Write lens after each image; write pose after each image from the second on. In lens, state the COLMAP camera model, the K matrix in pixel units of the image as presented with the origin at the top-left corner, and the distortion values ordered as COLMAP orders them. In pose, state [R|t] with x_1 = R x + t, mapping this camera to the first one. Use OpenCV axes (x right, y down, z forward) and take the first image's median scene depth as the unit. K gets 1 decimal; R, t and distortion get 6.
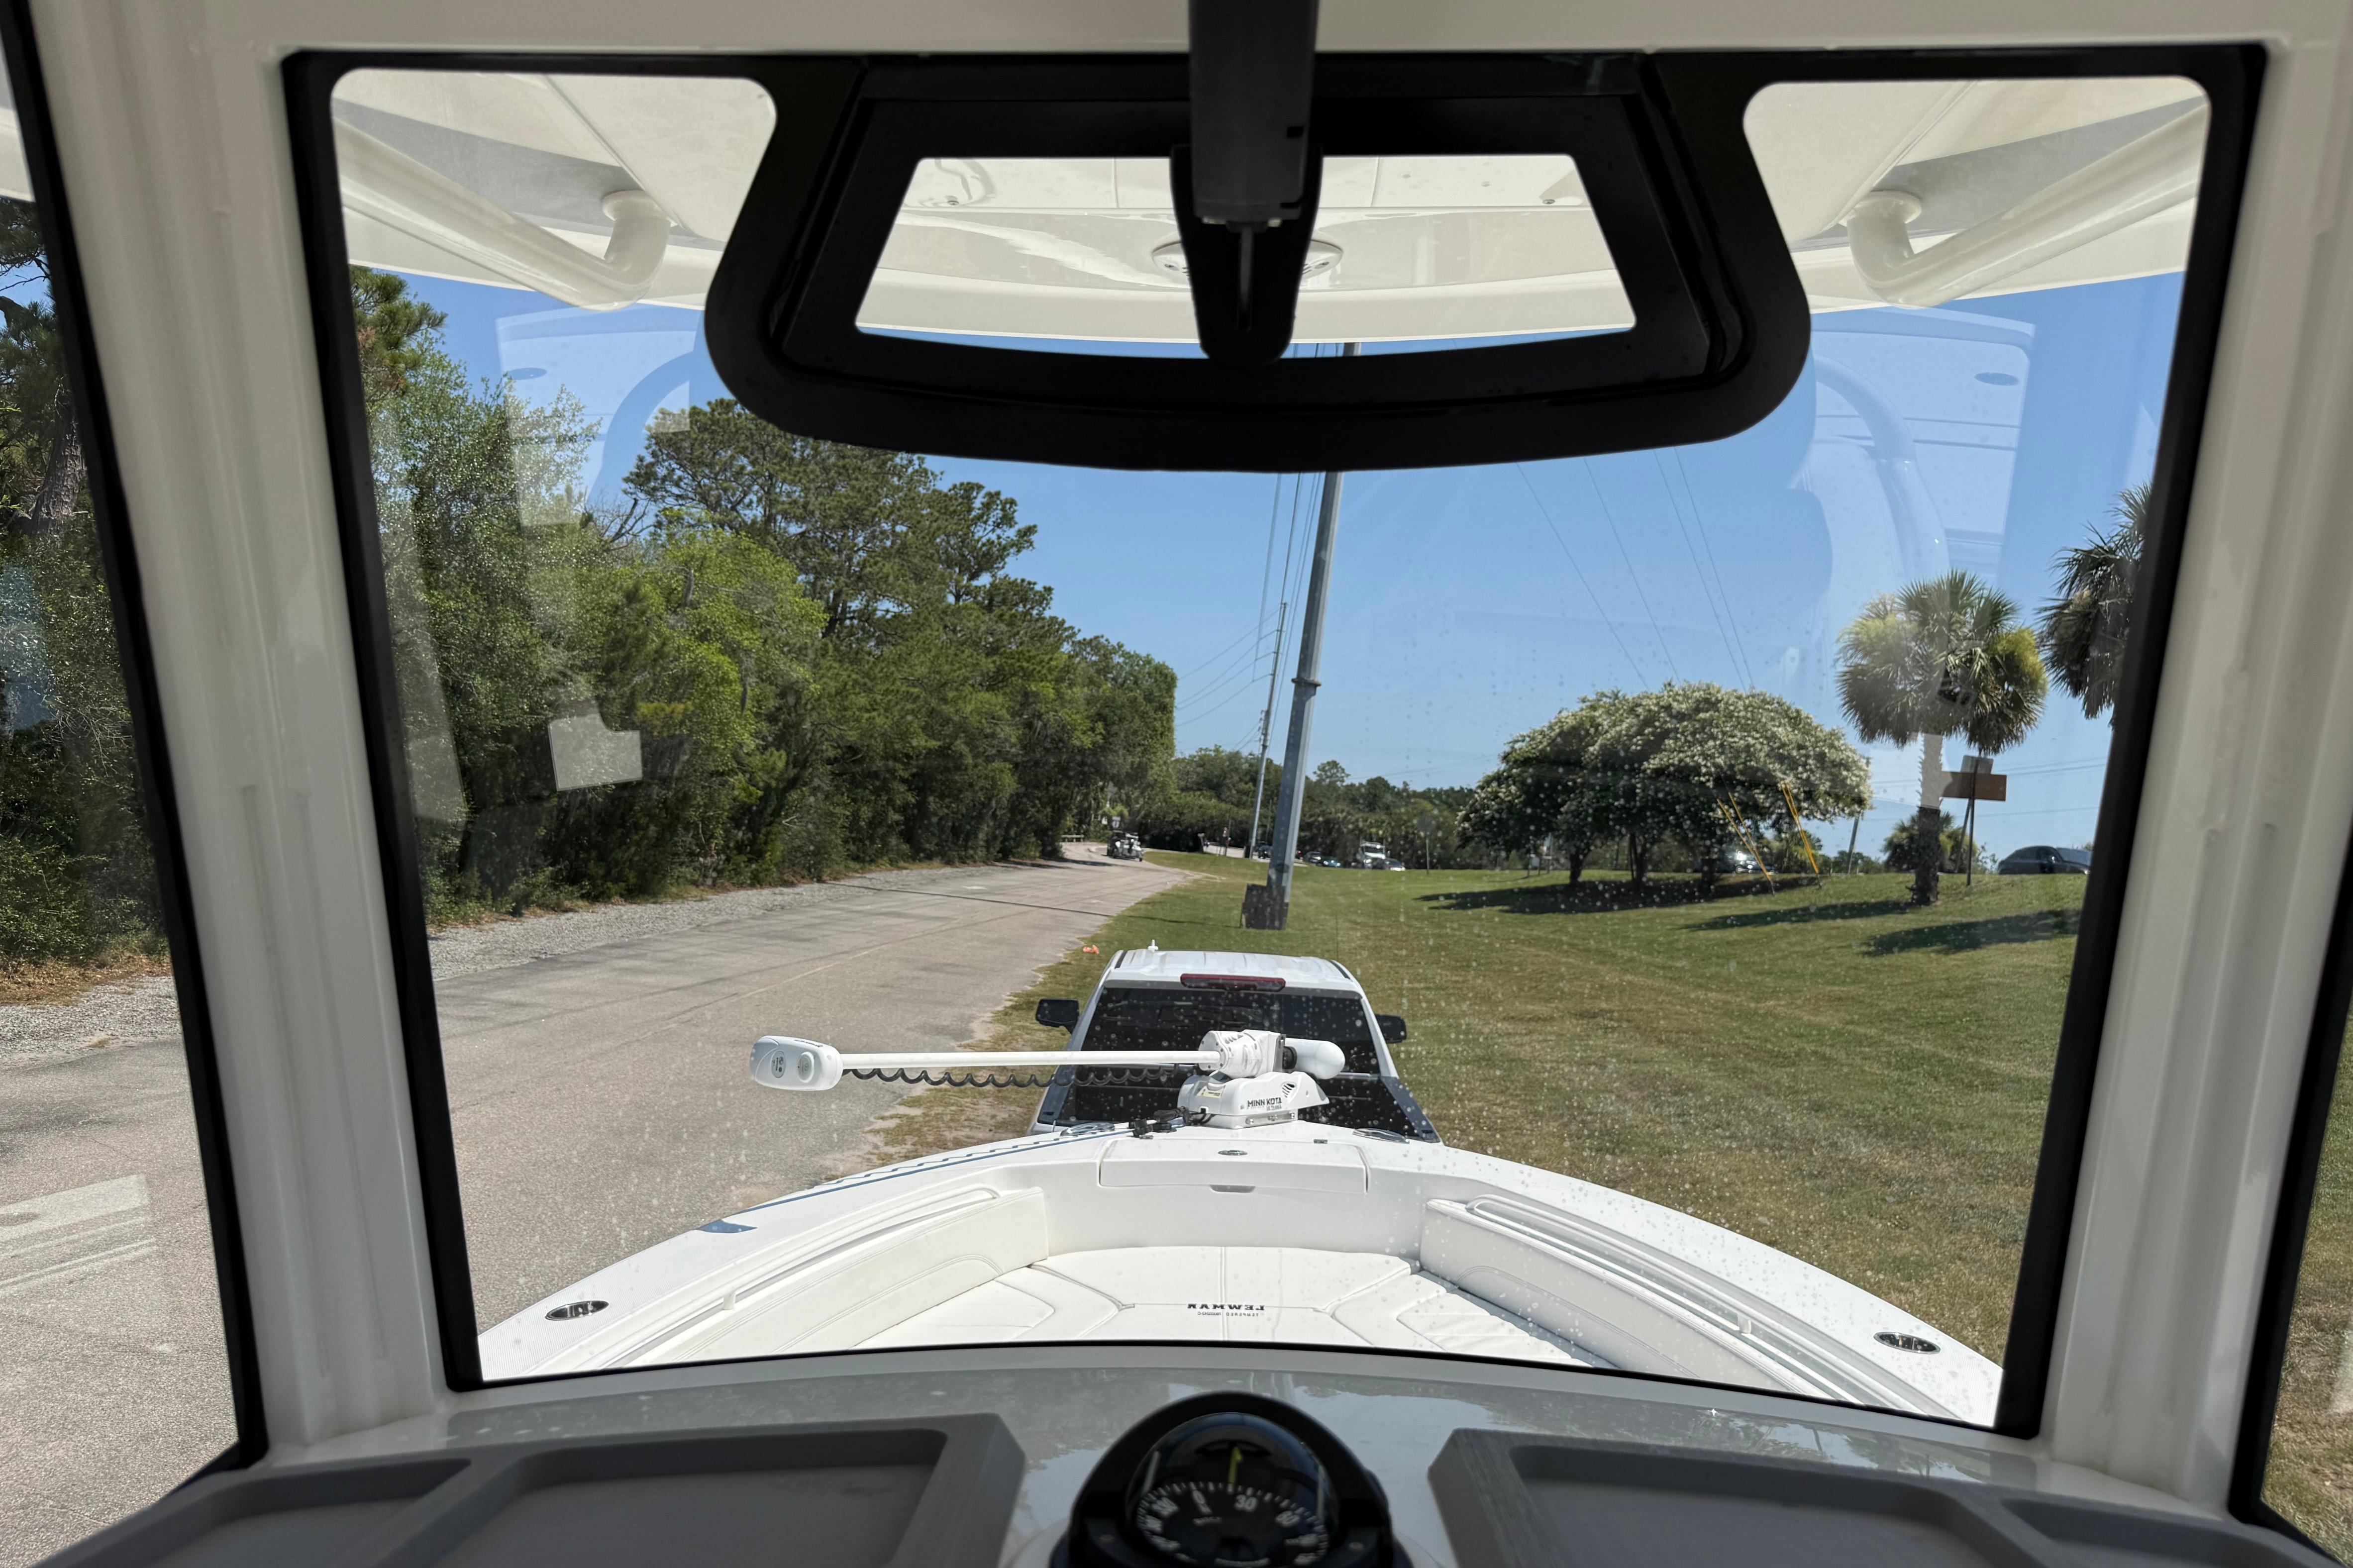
lens RADIAL K [[3766.8, 0, 1176.5], [0, 3766.8, 784.0], [0, 0, 1]] dist [0.204696, -0.035269]
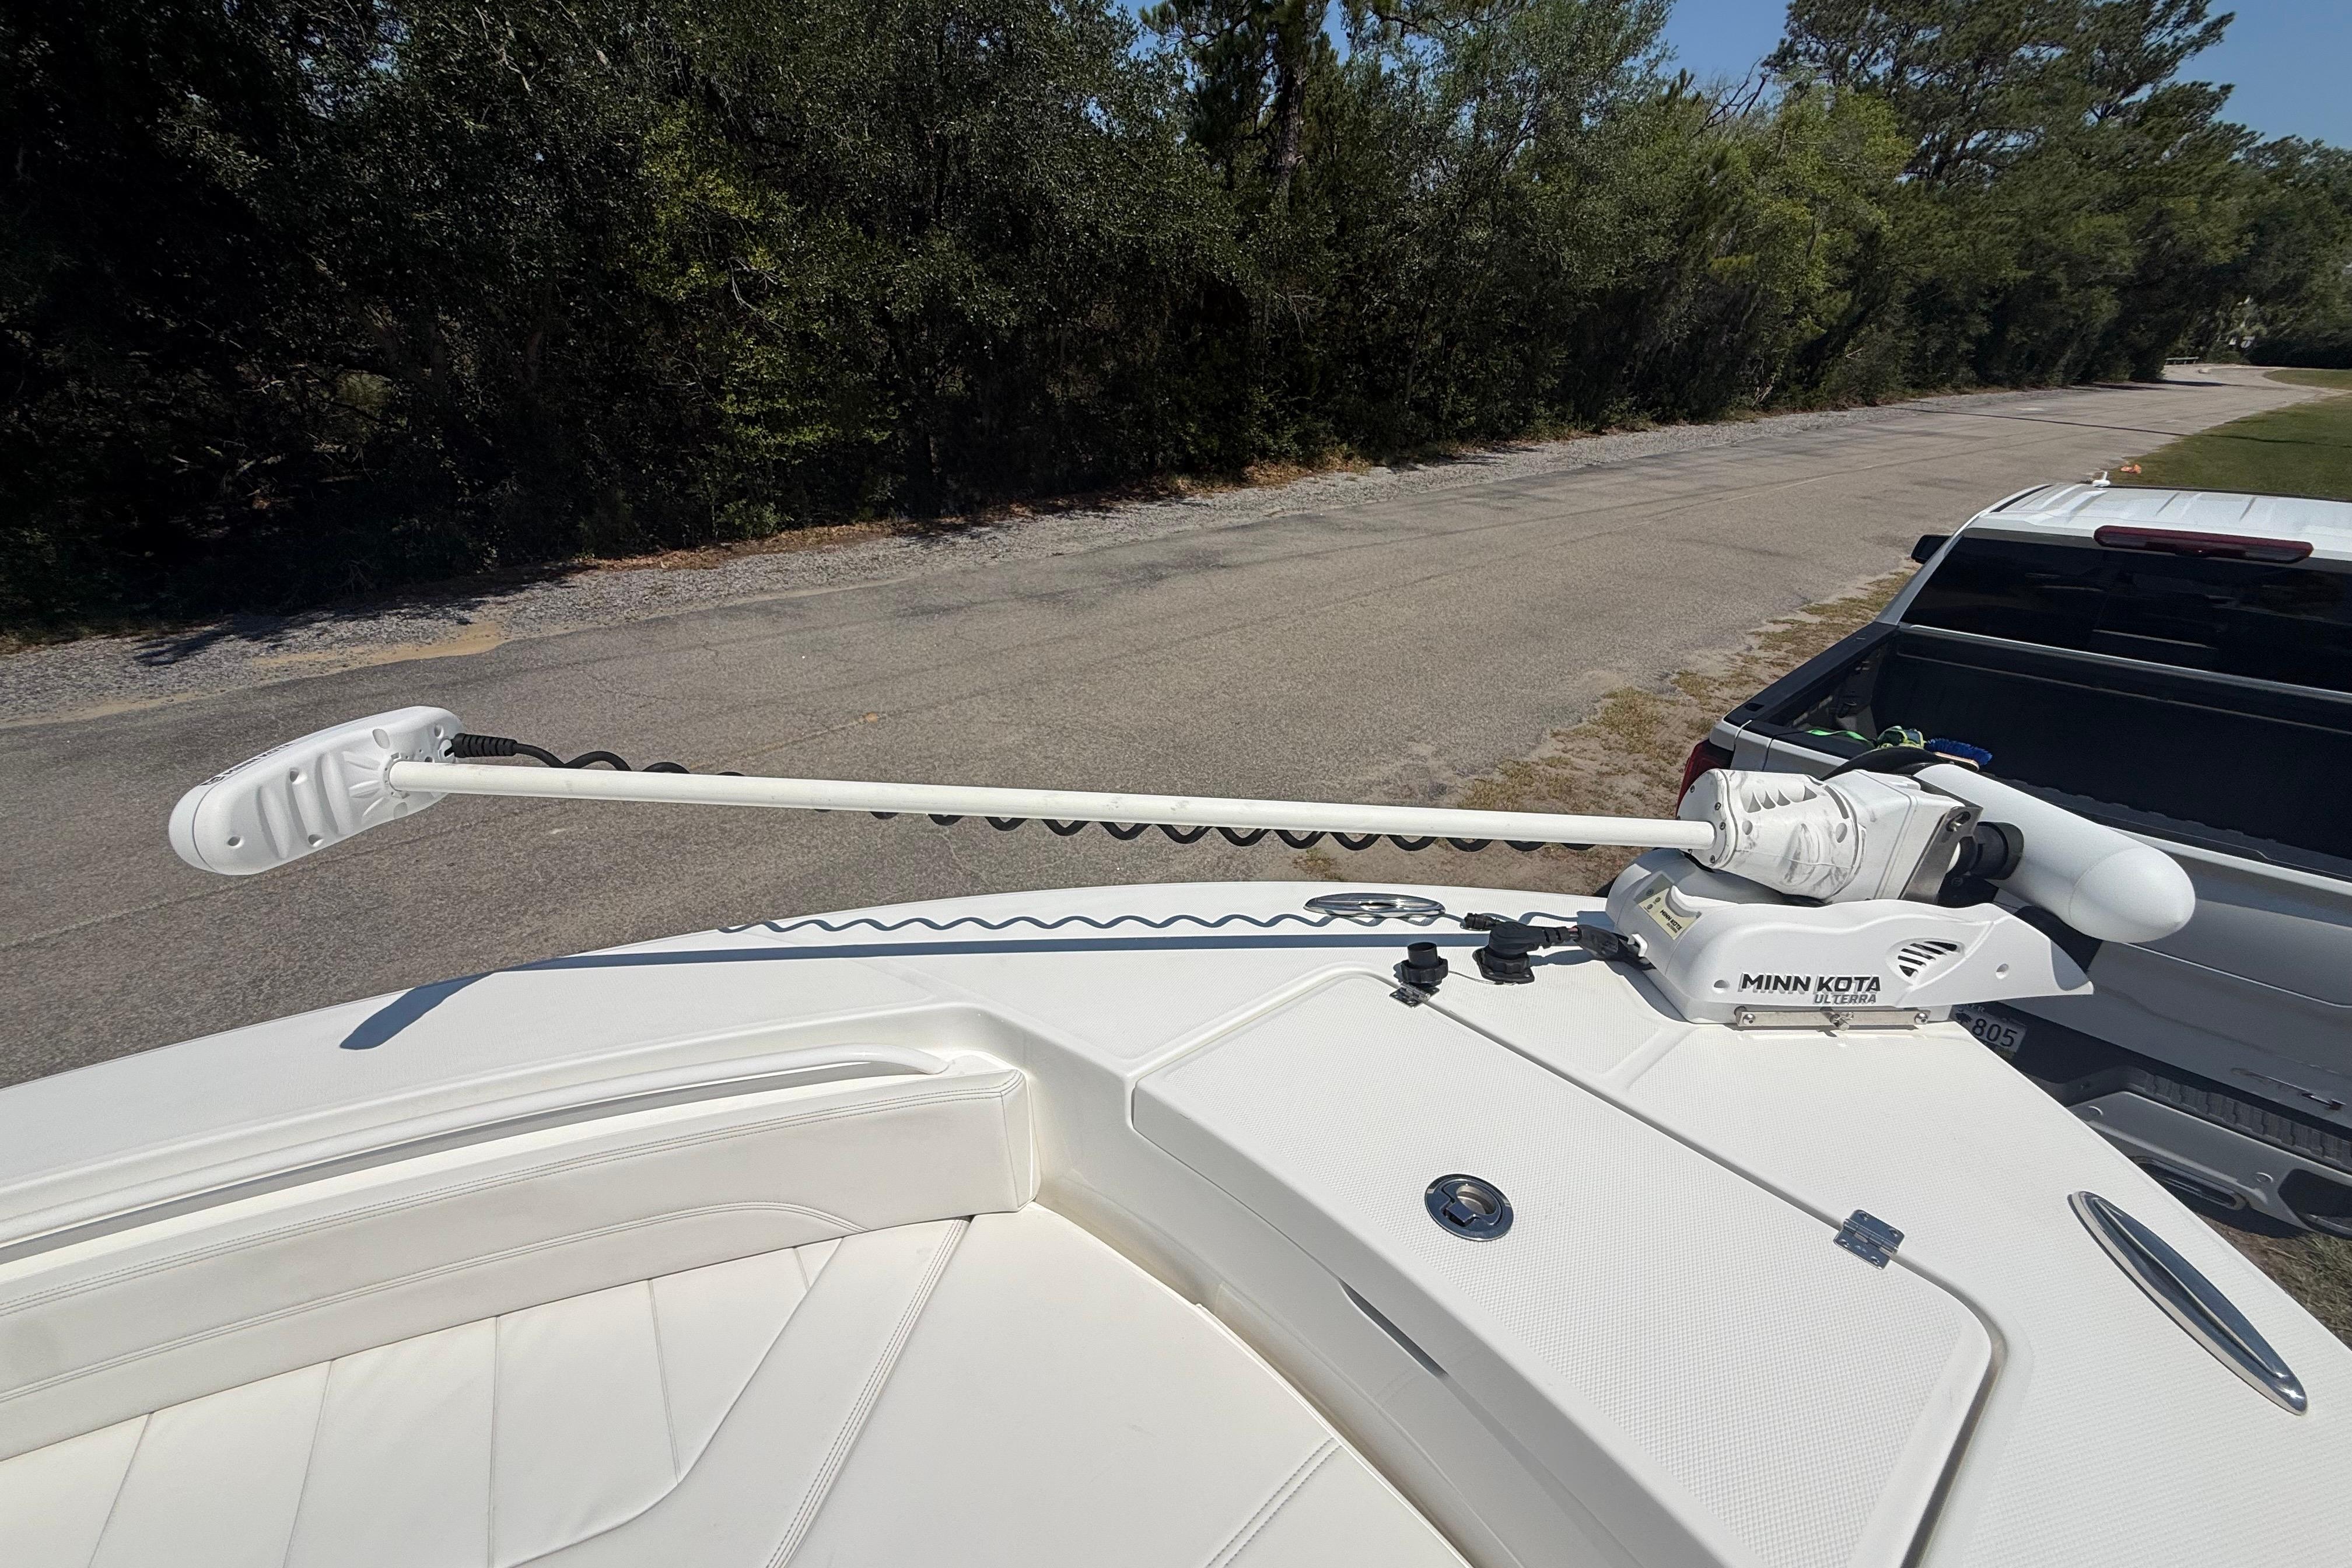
lens RADIAL K [[933.7, 0, 1176.0], [0, 933.7, 784.0], [0, 0, 1]] dist [0.002493, -0.000572]
pose [[0.610040, 0.280430, -0.741088, 0.032386], [0.028599, 0.926877, 0.374275, 0.019150], [0.791854, -0.249517, 0.557412, 0.598914]]
